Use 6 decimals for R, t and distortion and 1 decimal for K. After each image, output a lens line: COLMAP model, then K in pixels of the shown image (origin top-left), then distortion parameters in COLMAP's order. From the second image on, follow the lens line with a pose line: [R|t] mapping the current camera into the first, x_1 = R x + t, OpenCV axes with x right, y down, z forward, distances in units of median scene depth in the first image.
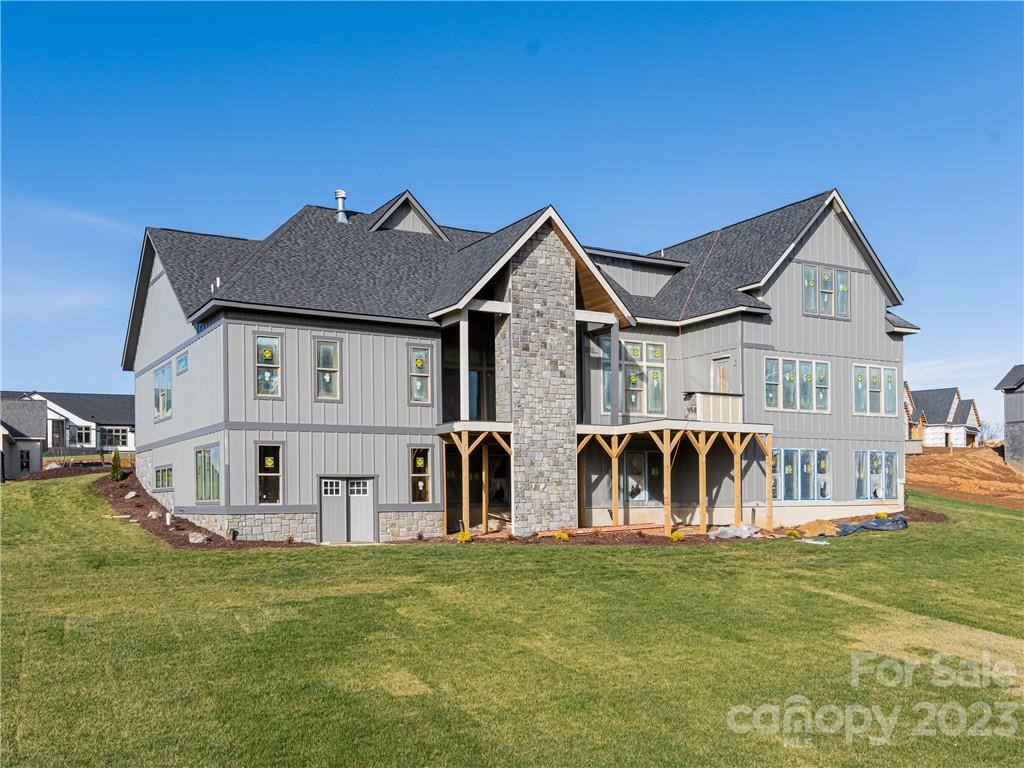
lens RADIAL K [[880.8, 0, 447.5], [0, 880.8, 499.3], [0, 0, 1]] dist [-0.001866, -0.000968]
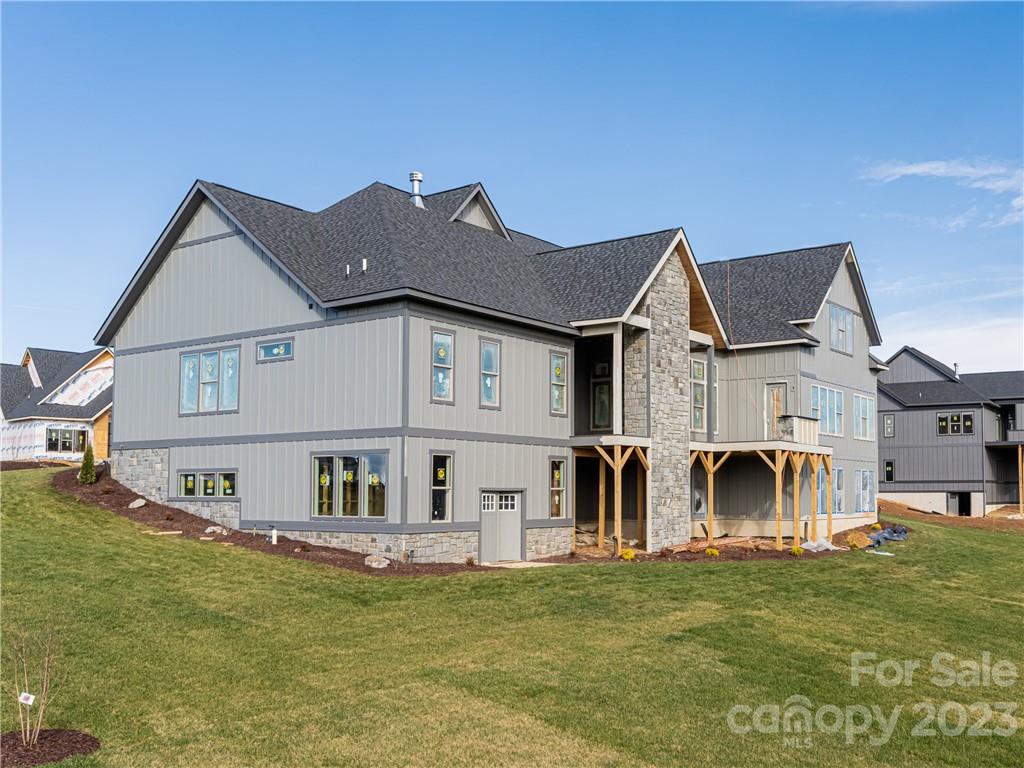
lens RADIAL K [[913.3, 0, 572.6], [0, 913.3, 449.0], [0, 0, 1]] dist [0.002989, 0.004225]
pose [[0.905524, 0.032818, 0.423025, -0.429660], [-0.011881, 0.998574, -0.052037, -0.018994], [-0.424129, 0.042095, 0.904623, 0.099253]]
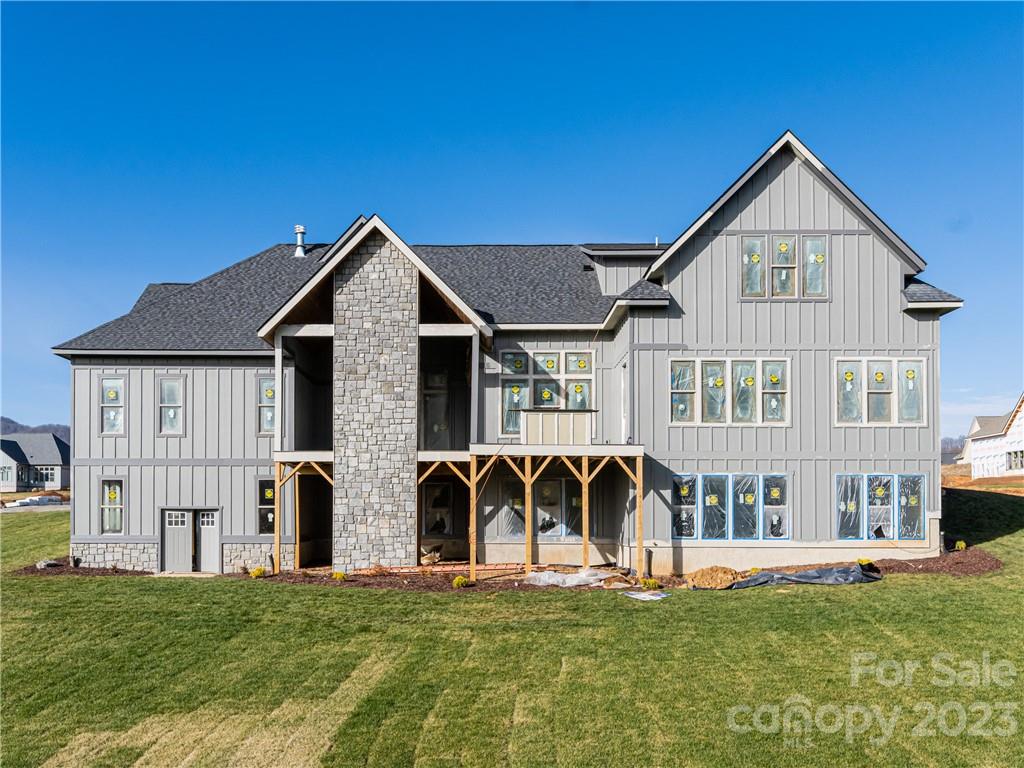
lens RADIAL K [[856.6, 0, 476.1], [0, 856.6, 510.6], [0, 0, 1]] dist [-0.001828, 0.002243]
pose [[0.888816, 0.006924, -0.458212, 0.608735], [-0.010033, 0.999940, -0.004351, -0.021209], [0.458155, 0.008464, 0.888832, 0.250693]]
